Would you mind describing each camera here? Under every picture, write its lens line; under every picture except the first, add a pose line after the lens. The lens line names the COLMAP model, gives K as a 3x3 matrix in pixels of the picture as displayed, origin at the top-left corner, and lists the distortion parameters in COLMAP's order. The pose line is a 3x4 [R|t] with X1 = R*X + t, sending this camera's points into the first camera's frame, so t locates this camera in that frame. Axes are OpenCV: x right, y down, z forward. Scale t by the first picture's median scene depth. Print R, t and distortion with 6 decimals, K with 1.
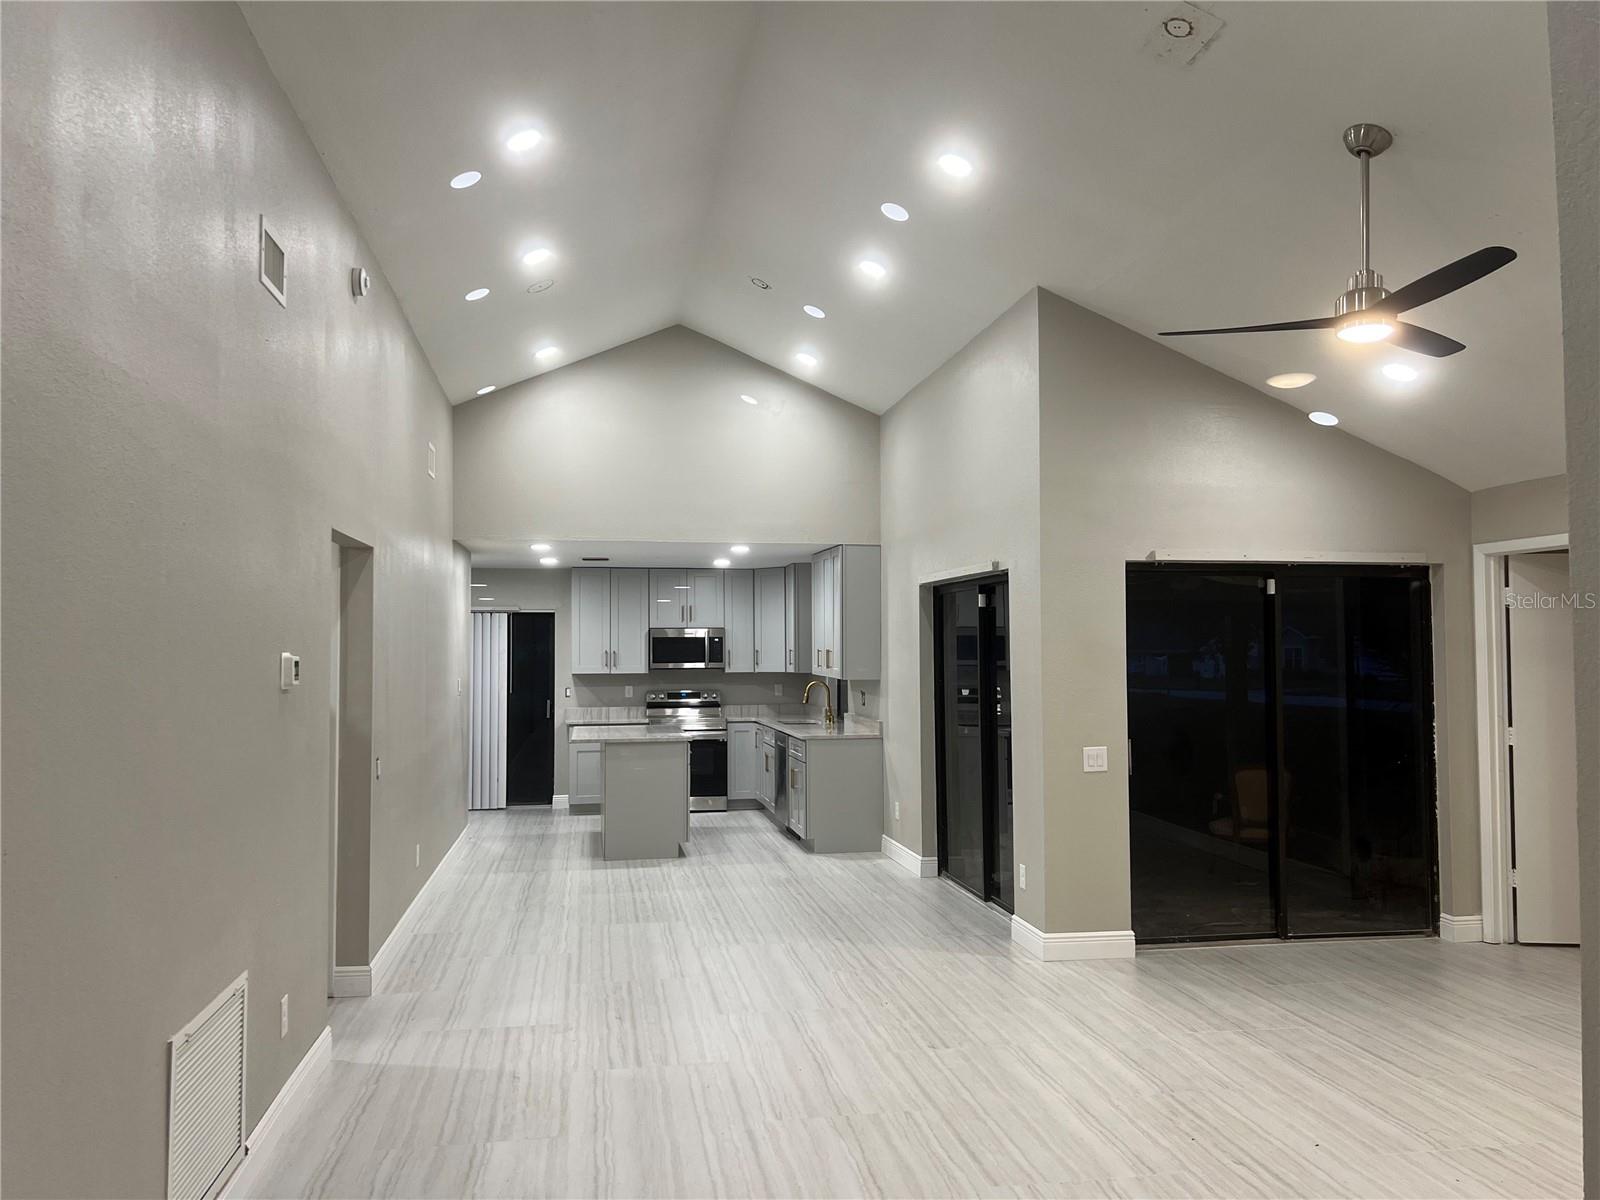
lens RADIAL K [[1195.4, 0, 800.0], [0, 1195.4, 600.0], [0, 0, 1]] dist [0.065872, -0.065475]
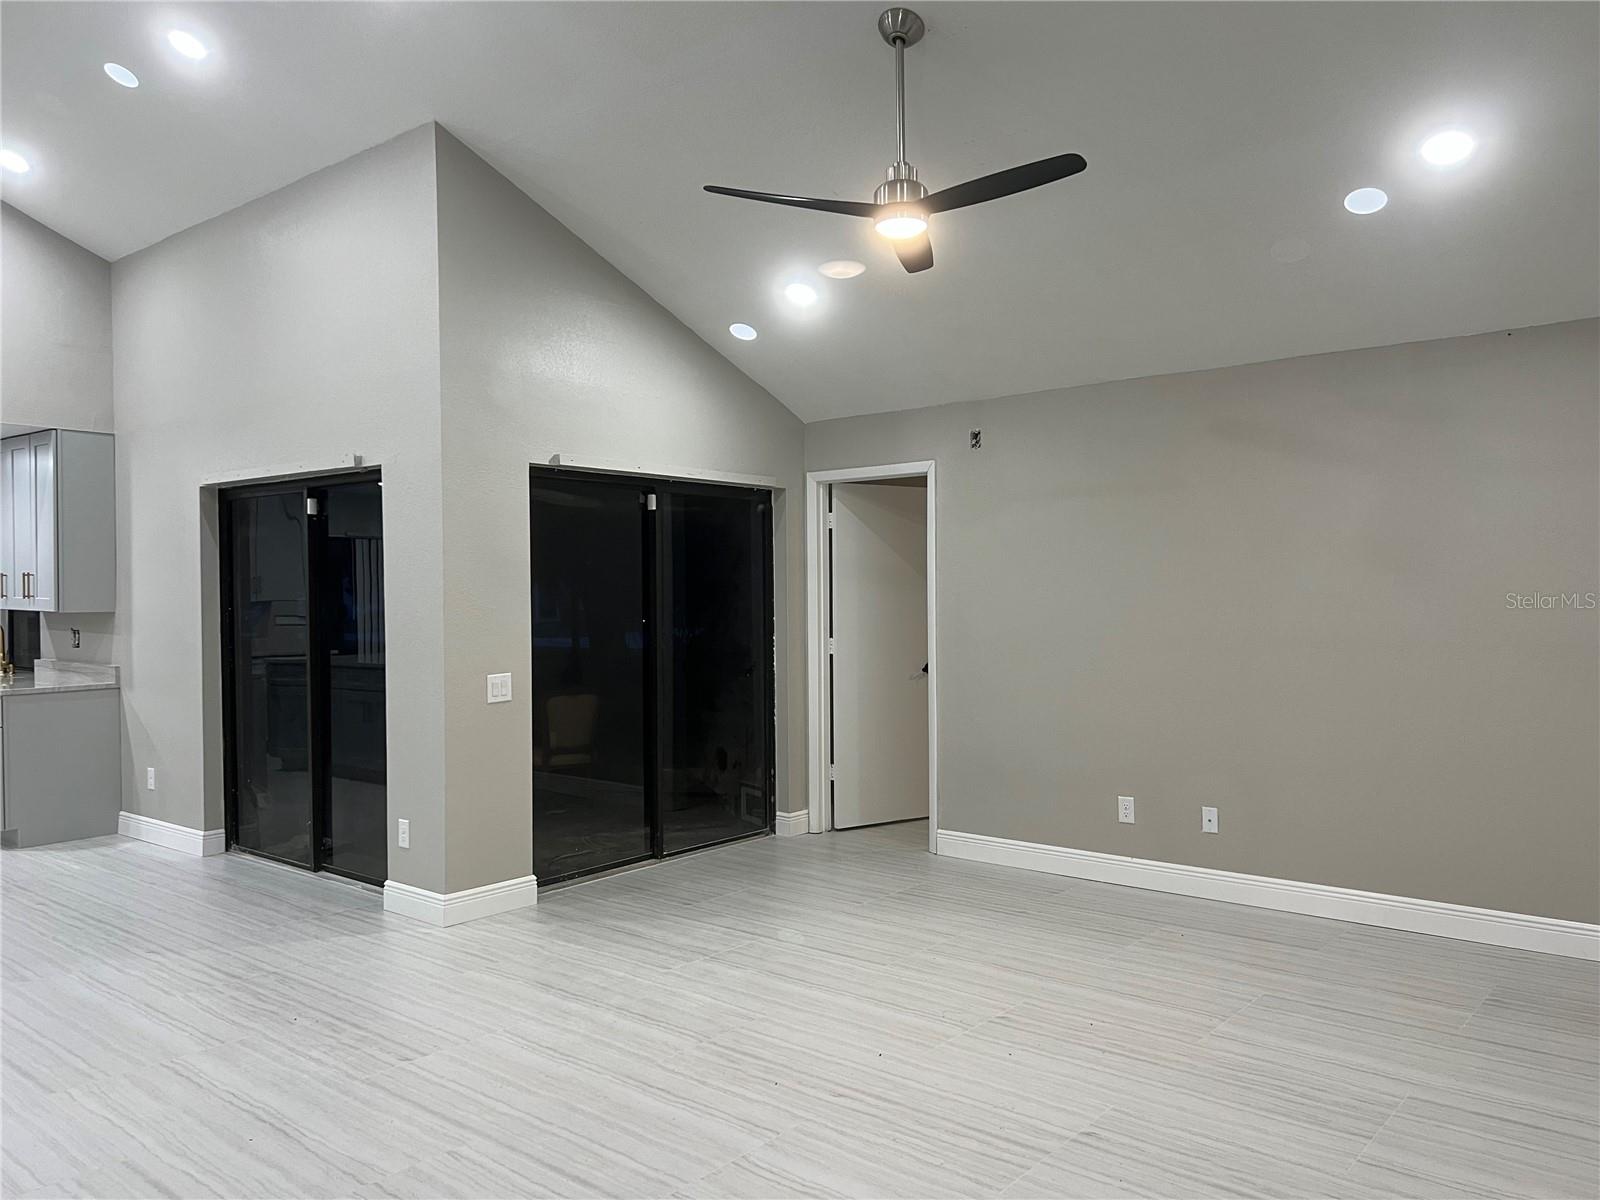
lens RADIAL K [[1195.4, 0, 800.0], [0, 1195.4, 600.0], [0, 0, 1]] dist [0.065872, -0.065475]
pose [[0.766535, -0.006669, 0.642168, -0.126861], [-0.023510, 0.998984, 0.038438, 0.025666], [-0.641772, -0.044561, 0.765599, 0.166323]]
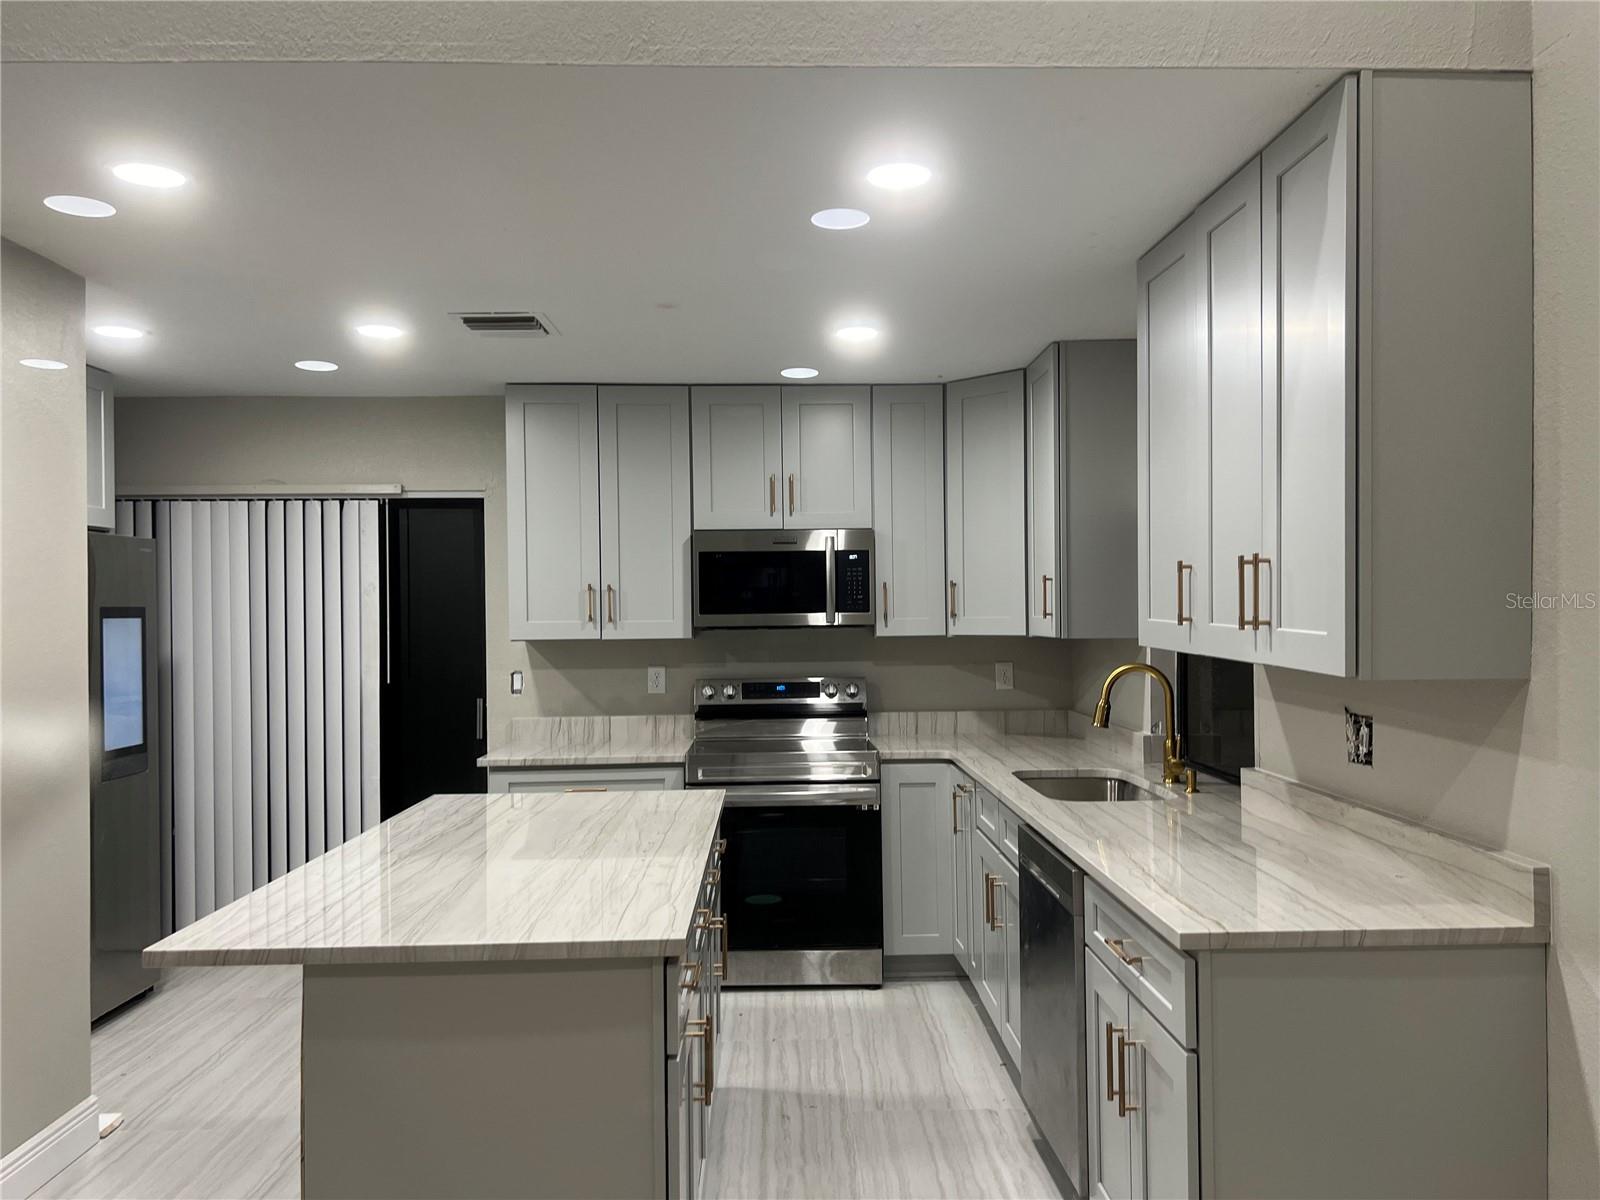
lens RADIAL K [[1195.4, 0, 800.0], [0, 1195.4, 600.0], [0, 0, 1]] dist [0.065872, -0.065475]
pose [[0.988224, -0.006240, -0.152885, -0.043671], [0.011924, 0.999270, 0.036286, 0.056687], [0.152547, -0.037681, 0.987578, 1.016851]]
